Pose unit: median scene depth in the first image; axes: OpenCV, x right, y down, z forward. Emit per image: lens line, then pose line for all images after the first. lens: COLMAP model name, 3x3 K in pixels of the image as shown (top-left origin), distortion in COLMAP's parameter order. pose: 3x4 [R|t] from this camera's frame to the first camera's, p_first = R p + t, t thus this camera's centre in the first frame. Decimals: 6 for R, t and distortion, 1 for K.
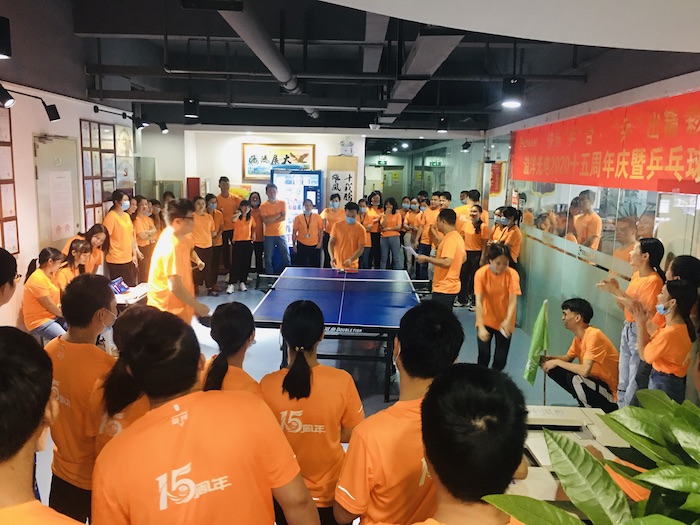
lens RADIAL K [[595.4, 0, 350.0], [0, 595.4, 262.5], [0, 0, 1]] dist [0.038687, -0.002249]
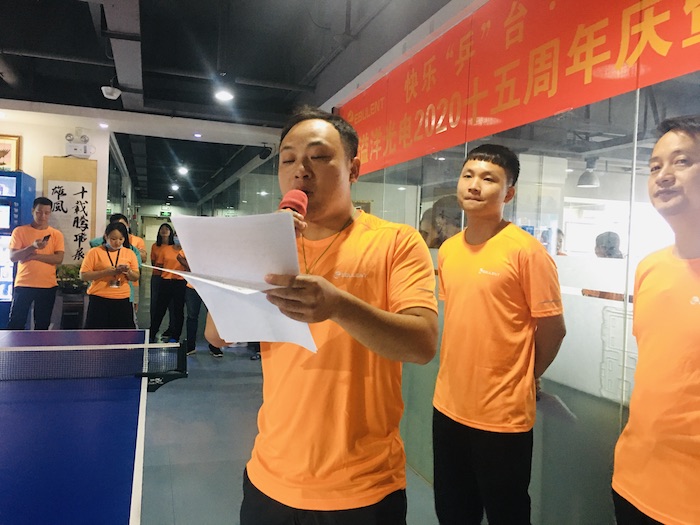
lens RADIAL K [[592.2, 0, 350.0], [0, 592.2, 262.5], [0, 0, 1]] dist [0.008657, 0.002059]
pose [[0.944747, -0.000857, 0.327800, 0.061637], [0.040508, 0.992637, -0.114153, 0.015375], [-0.325289, 0.121125, 0.937825, 0.330943]]
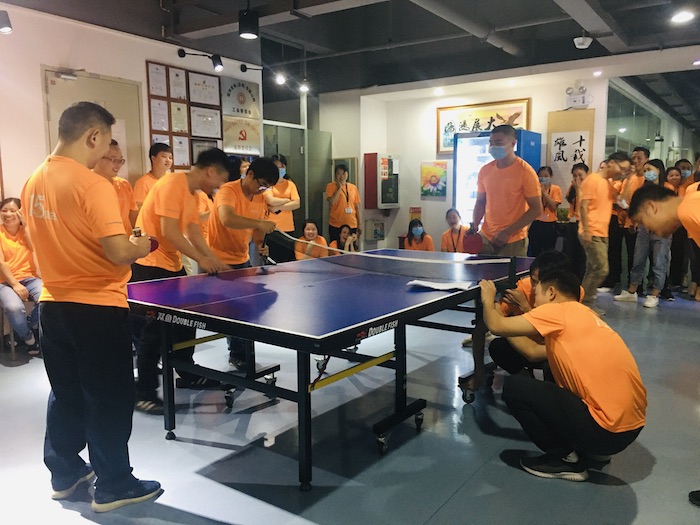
lens RADIAL K [[595.4, 0, 350.0], [0, 595.4, 262.5], [0, 0, 1]] dist [0.038687, -0.002249]
pose [[0.832018, 0.031239, -0.553869, 0.166574], [-0.058155, 0.997824, -0.031081, 0.033768], [0.551693, 0.058071, 0.832023, 0.296262]]
